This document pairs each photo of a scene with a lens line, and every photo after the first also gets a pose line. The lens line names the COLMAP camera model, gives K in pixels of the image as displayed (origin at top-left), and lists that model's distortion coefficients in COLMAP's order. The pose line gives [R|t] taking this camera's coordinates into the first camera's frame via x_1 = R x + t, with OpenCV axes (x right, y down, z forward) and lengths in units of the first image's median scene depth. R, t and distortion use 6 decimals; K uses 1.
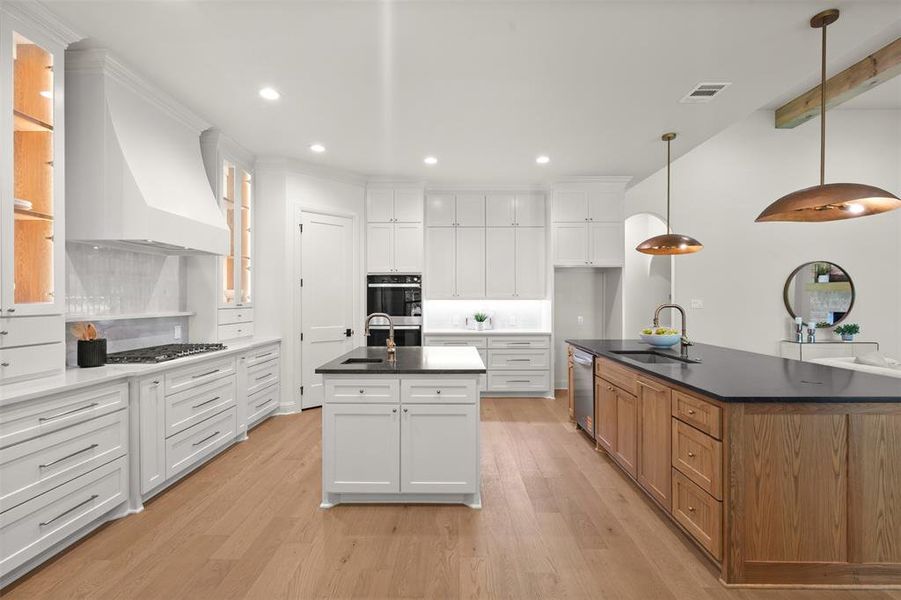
lens RADIAL K [[412.0, 0, 447.8], [0, 412.0, 301.5], [0, 0, 1]] dist [-0.006455, 0.000071]
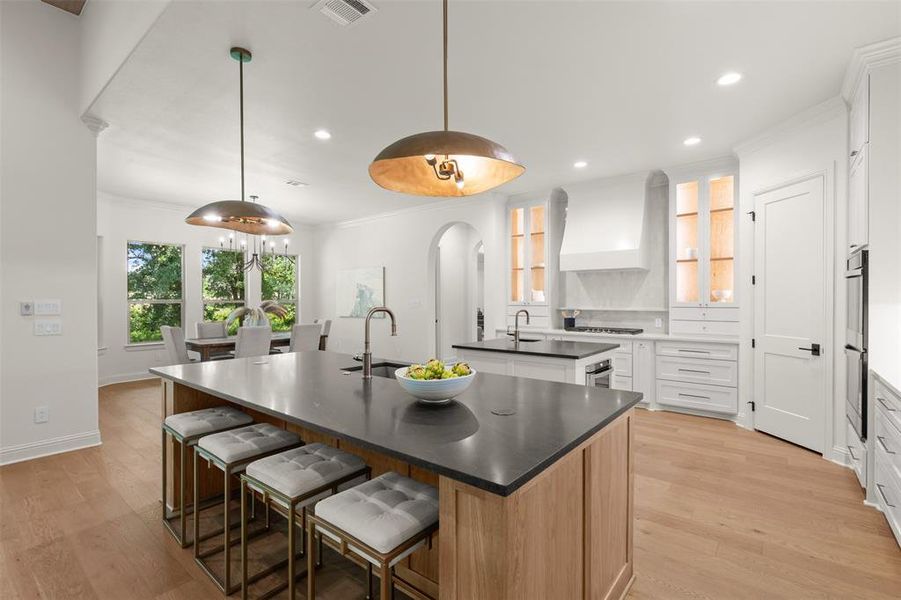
lens RADIAL K [[412.0, 0, 450.2], [0, 412.0, 298.3], [0, 0, 1]] dist [-0.006455, 0.000071]
pose [[-0.618890, 0.001943, -0.785476, 0.631356], [0.000762, 0.999998, 0.001873, -0.008421], [0.785478, 0.000561, -0.618890, 0.931764]]
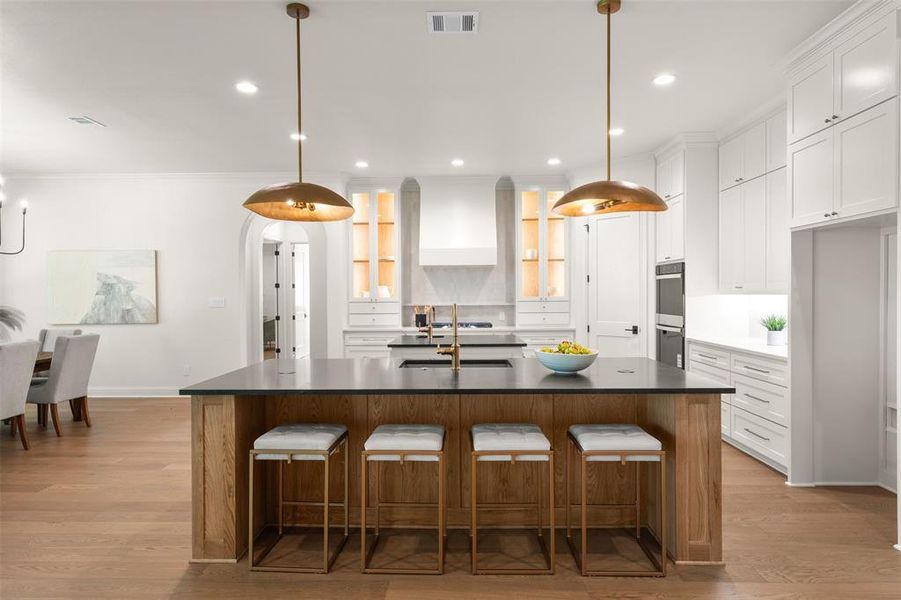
lens RADIAL K [[536.7, 0, 447.6], [0, 536.7, 301.4], [0, 0, 1]] dist [-0.009570, -0.001557]
pose [[-0.009917, 0.017432, -0.999799, 0.950327], [0.003863, 0.999841, 0.017394, -0.010709], [0.999943, -0.003690, -0.009983, 0.582645]]
